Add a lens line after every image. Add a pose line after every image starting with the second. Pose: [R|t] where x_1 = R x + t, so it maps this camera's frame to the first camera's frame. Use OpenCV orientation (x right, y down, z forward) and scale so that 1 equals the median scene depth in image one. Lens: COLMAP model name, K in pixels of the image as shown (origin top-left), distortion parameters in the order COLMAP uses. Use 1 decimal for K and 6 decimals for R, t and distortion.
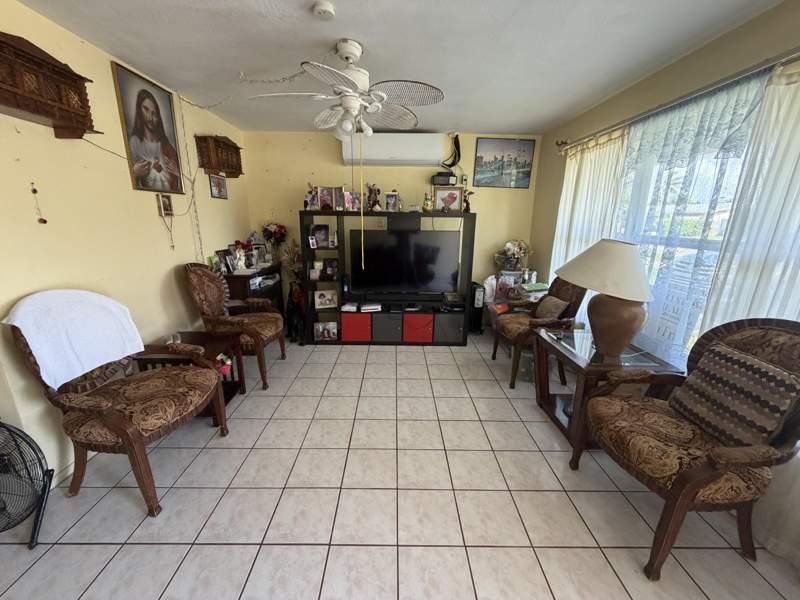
lens RADIAL K [[319.4, 0, 398.9], [0, 319.4, 301.4], [0, 0, 1]] dist [-0.000415, -0.000293]
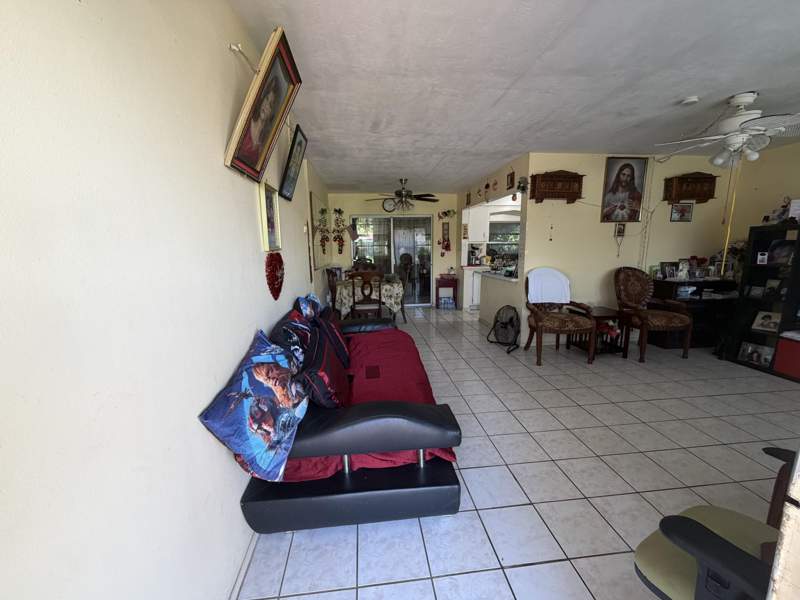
lens RADIAL K [[319.4, 0, 398.5], [0, 319.4, 300.1], [0, 0, 1]] dist [-0.000415, -0.000293]
pose [[0.108912, 0.158128, -0.981394, 0.785012], [-0.235417, 0.963284, 0.129085, 0.097102], [0.965773, 0.216978, 0.142139, -0.237147]]
